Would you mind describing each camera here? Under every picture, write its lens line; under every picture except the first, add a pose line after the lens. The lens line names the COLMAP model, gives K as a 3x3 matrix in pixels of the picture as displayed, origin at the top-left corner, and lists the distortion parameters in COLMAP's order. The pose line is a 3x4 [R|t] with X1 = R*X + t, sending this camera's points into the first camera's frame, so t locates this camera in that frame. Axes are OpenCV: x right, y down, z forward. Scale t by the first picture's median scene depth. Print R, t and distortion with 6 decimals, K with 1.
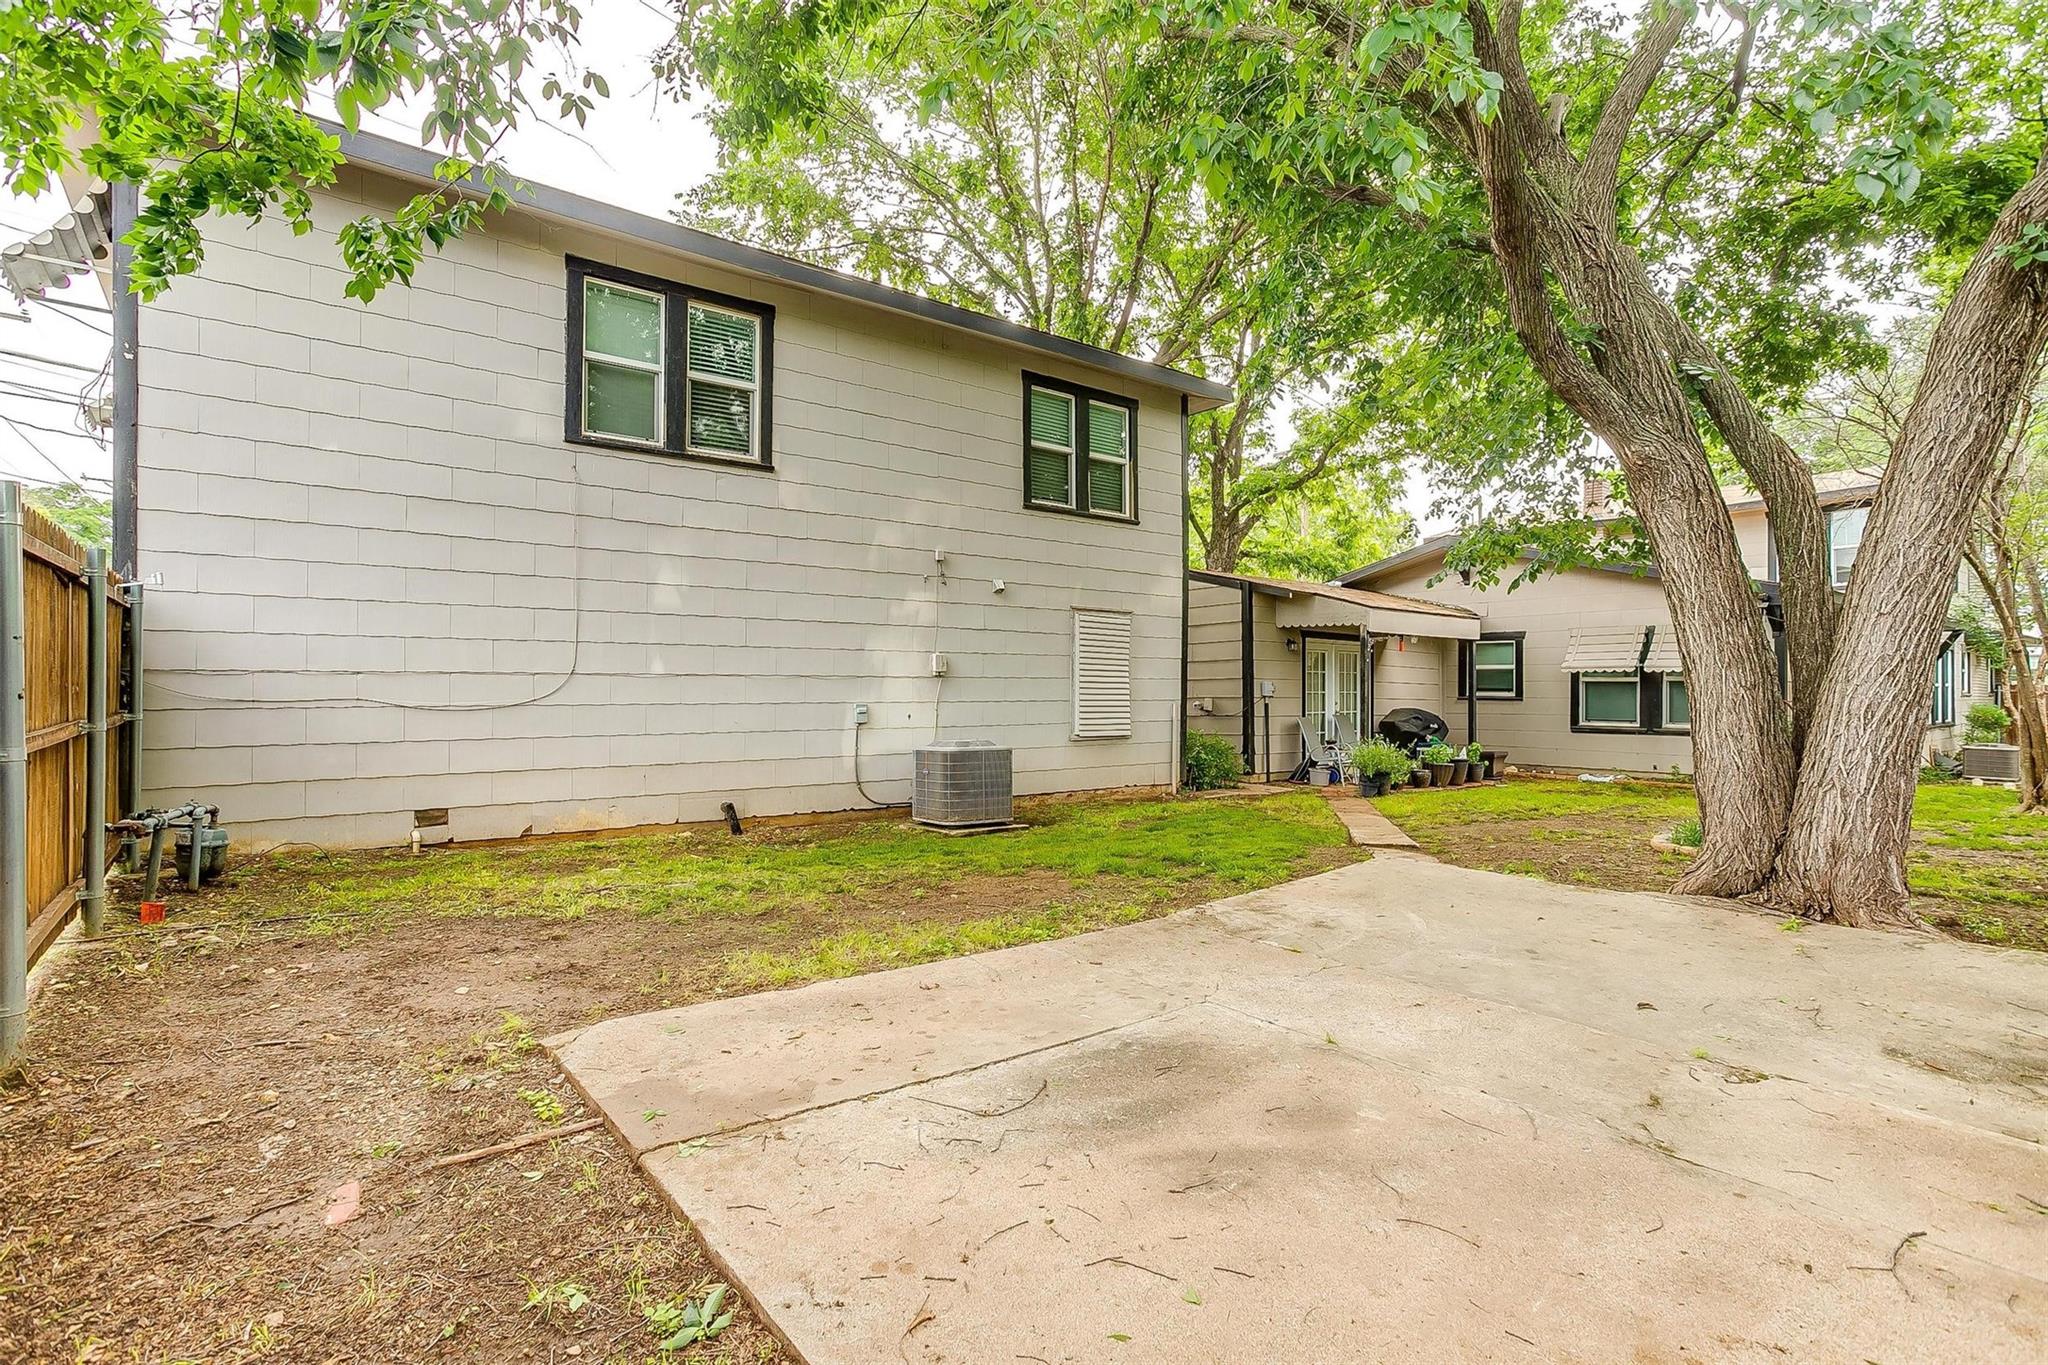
lens RADIAL K [[1007.8, 0, 1014.5], [0, 1007.8, 669.2], [0, 0, 1]] dist [-0.043943, 0.033201]
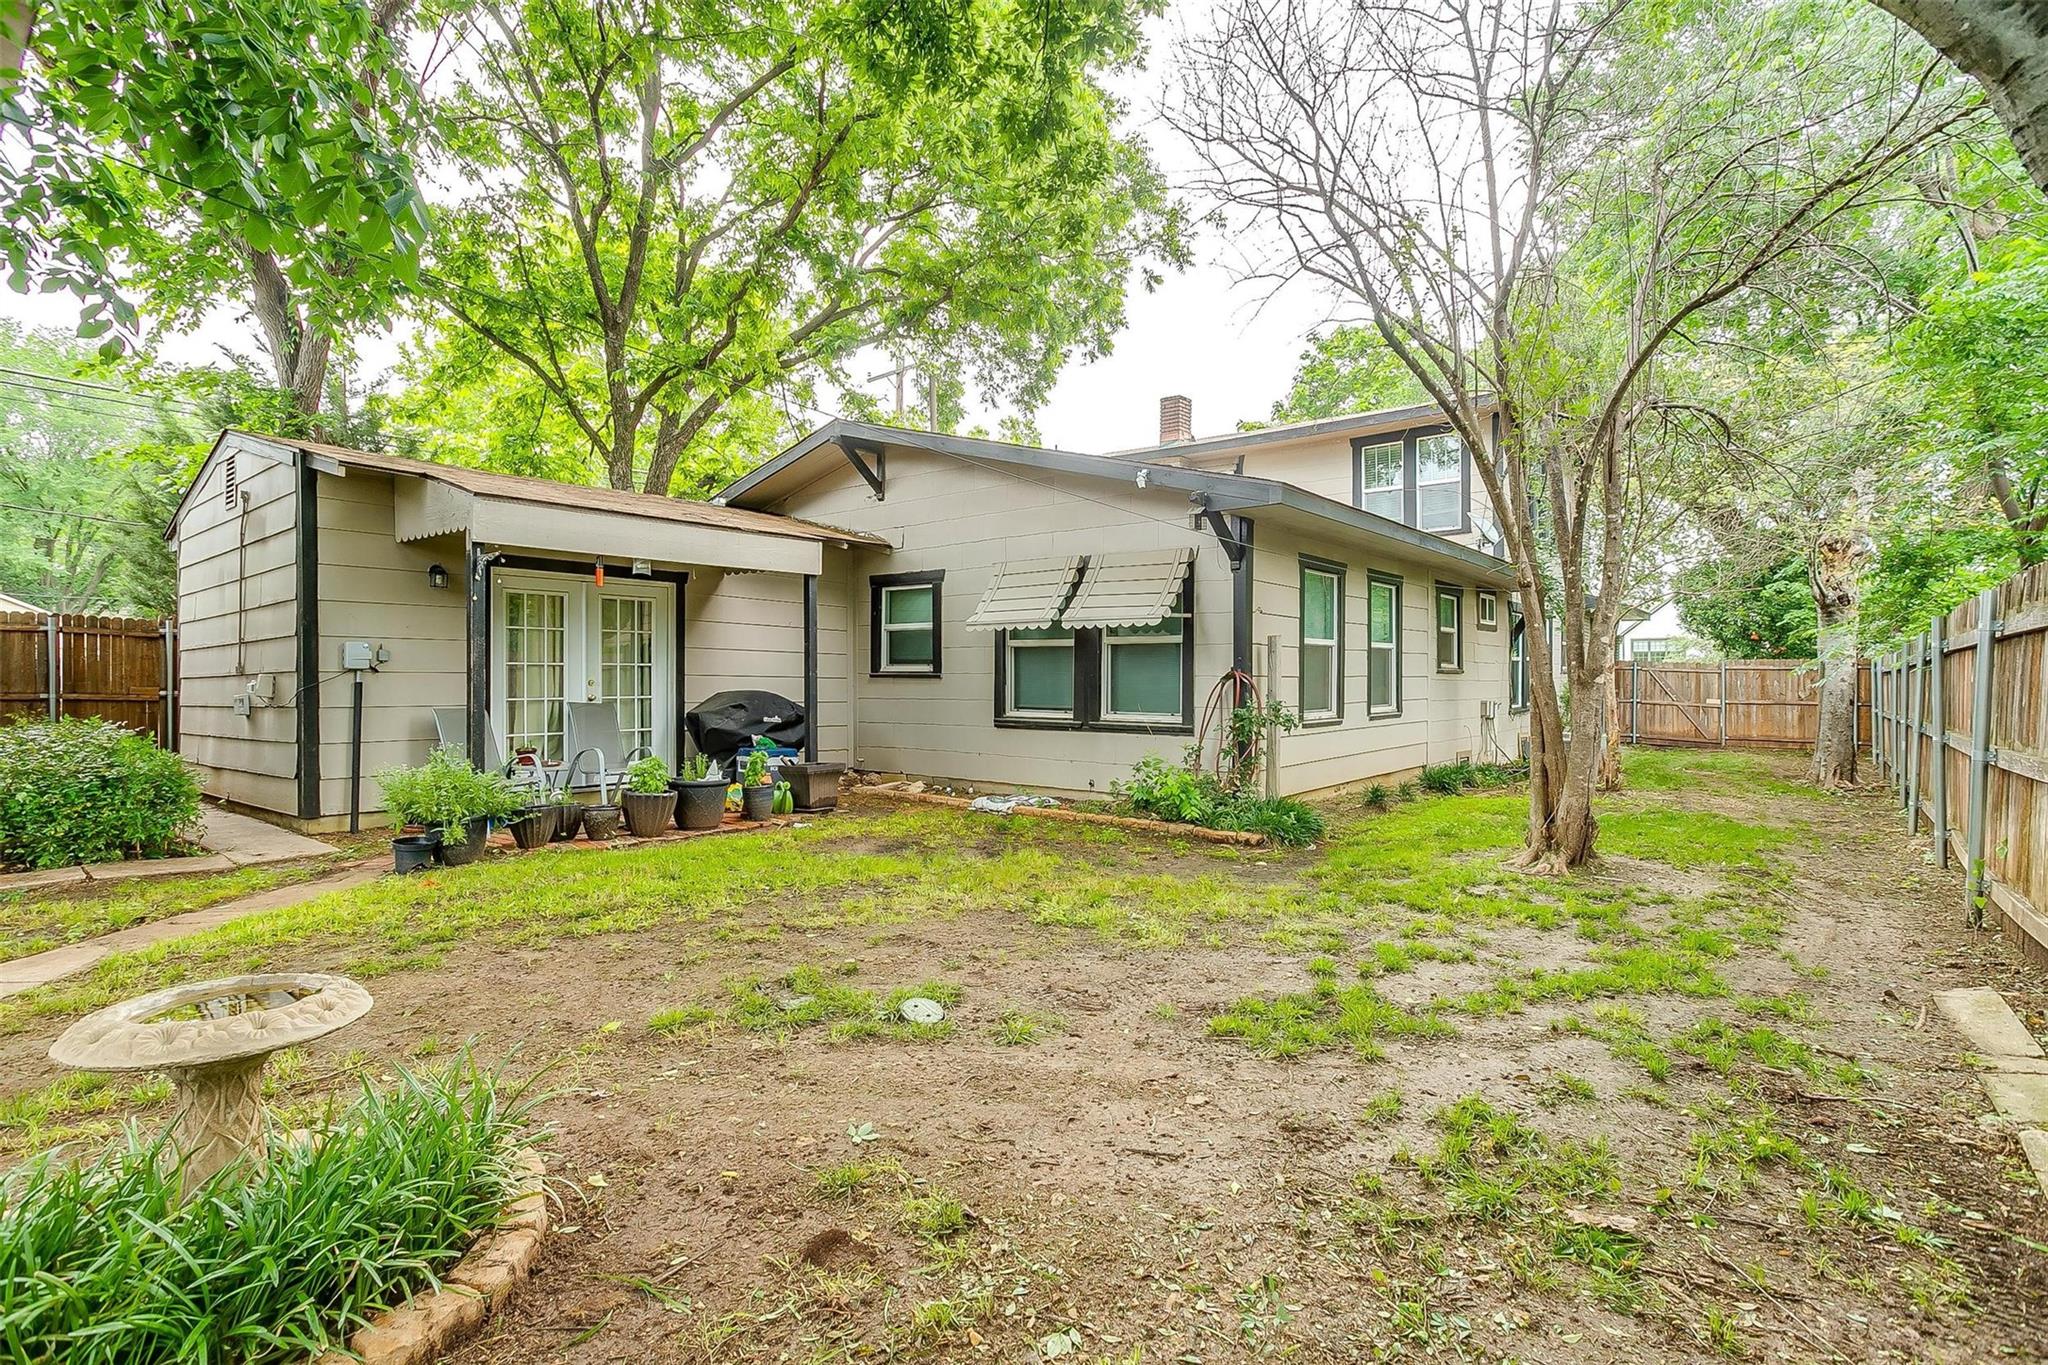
lens RADIAL K [[1007.8, 0, 1014.5], [0, 1007.8, 669.2], [0, 0, 1]] dist [-0.043943, 0.033201]
pose [[0.978822, 0.002280, 0.204700, 0.588469], [-0.008945, 0.999459, 0.031642, 0.008923], [-0.204517, -0.032803, 0.978313, 0.508701]]
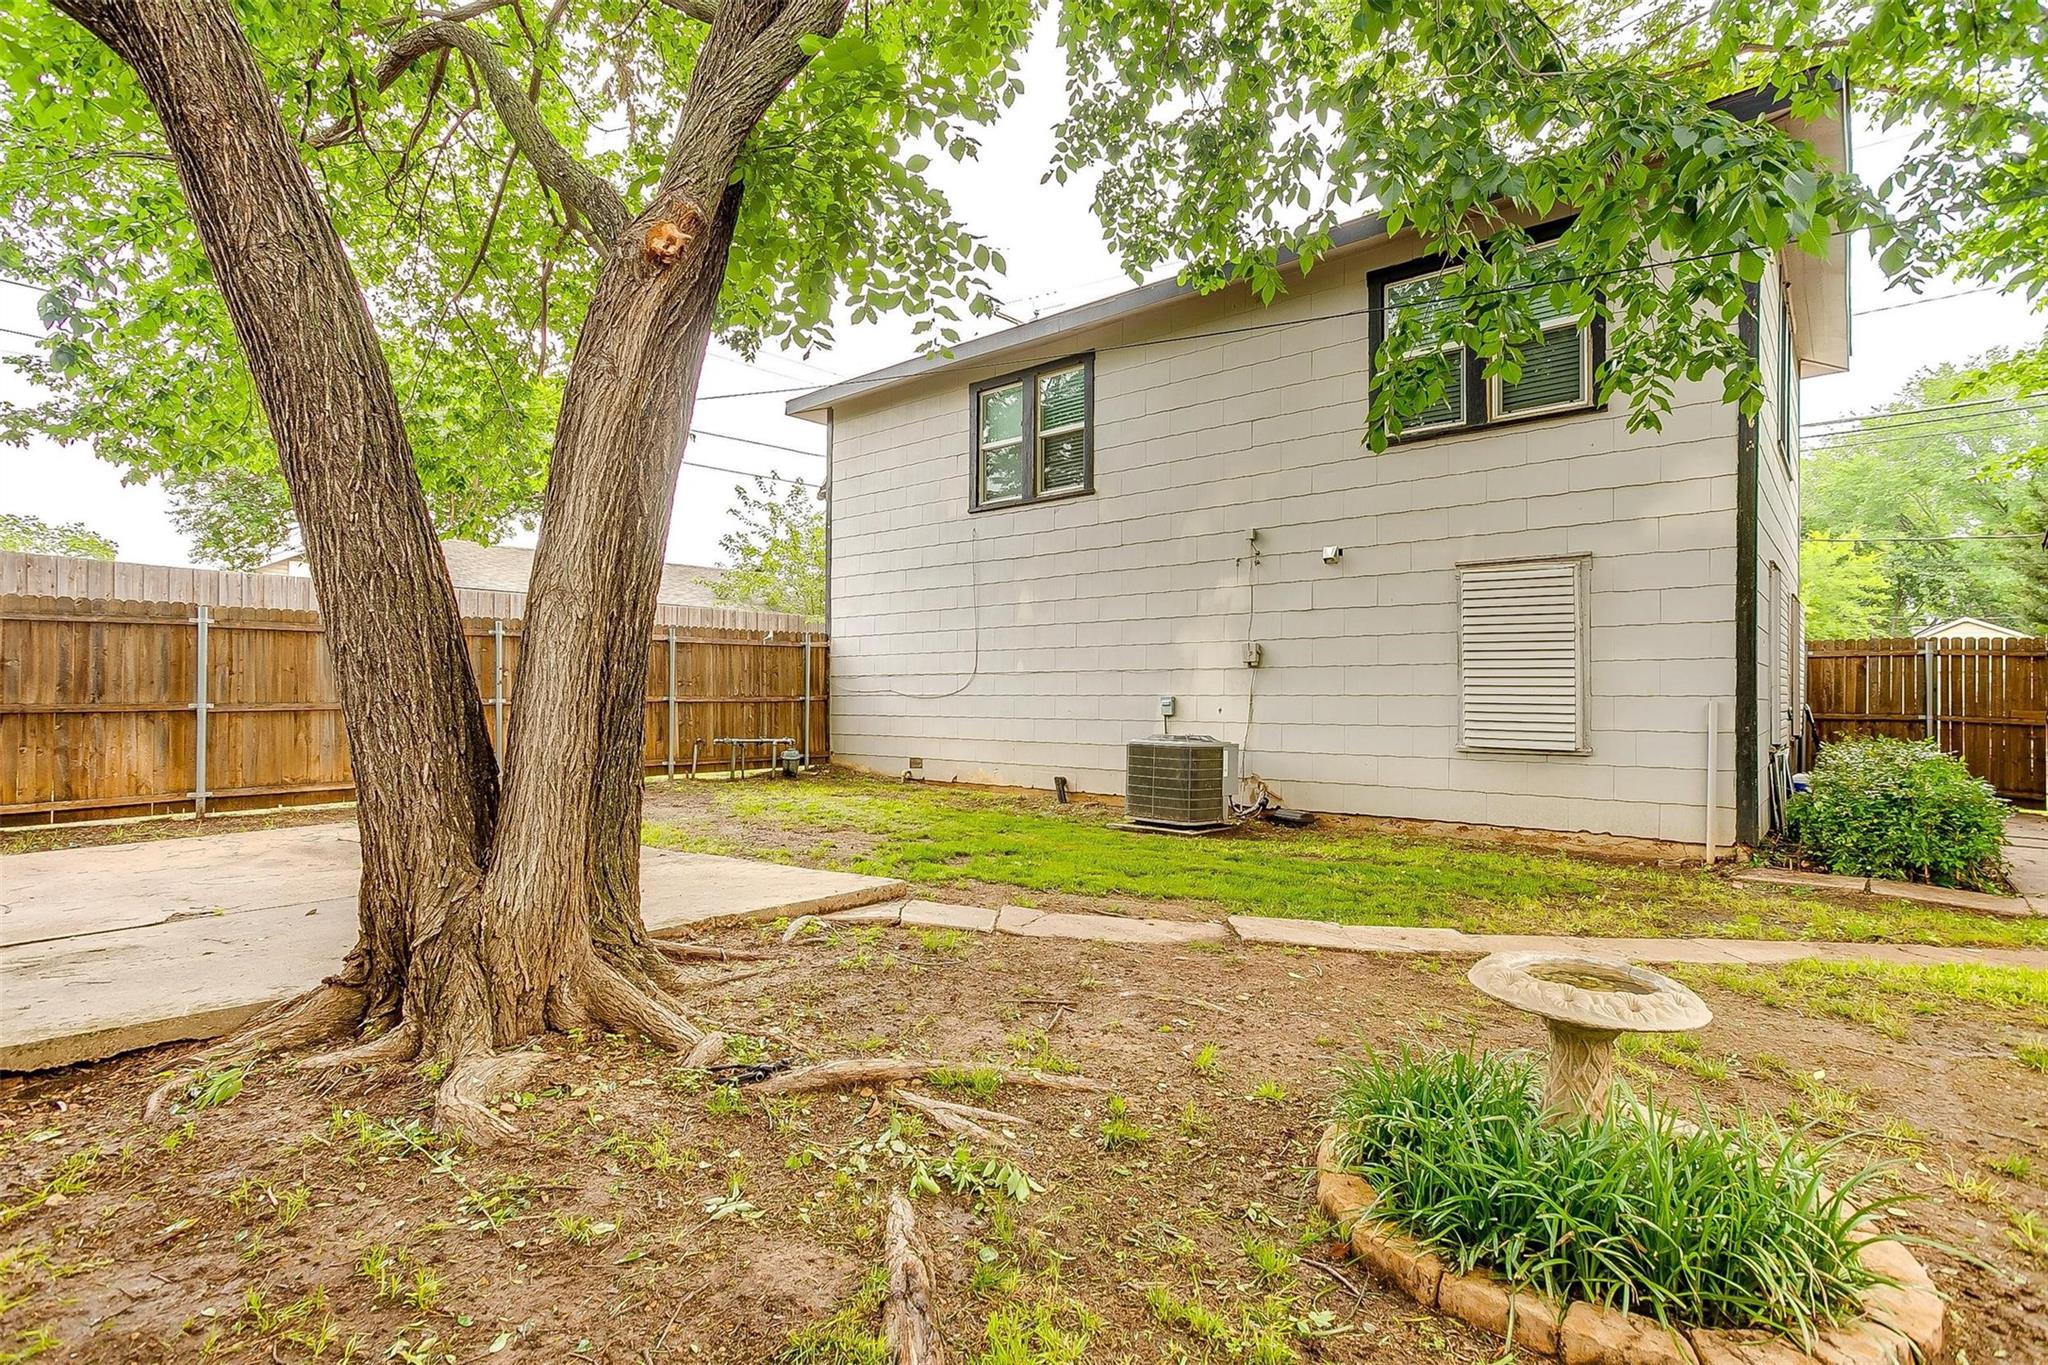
lens RADIAL K [[1007.8, 0, 1014.5], [0, 1007.8, 669.2], [0, 0, 1]] dist [-0.043943, 0.033201]
pose [[0.176274, -0.016932, -0.984195, 0.765774], [0.028623, 0.999517, -0.012069, 0.013591], [0.983925, -0.026043, 0.176674, 0.617140]]
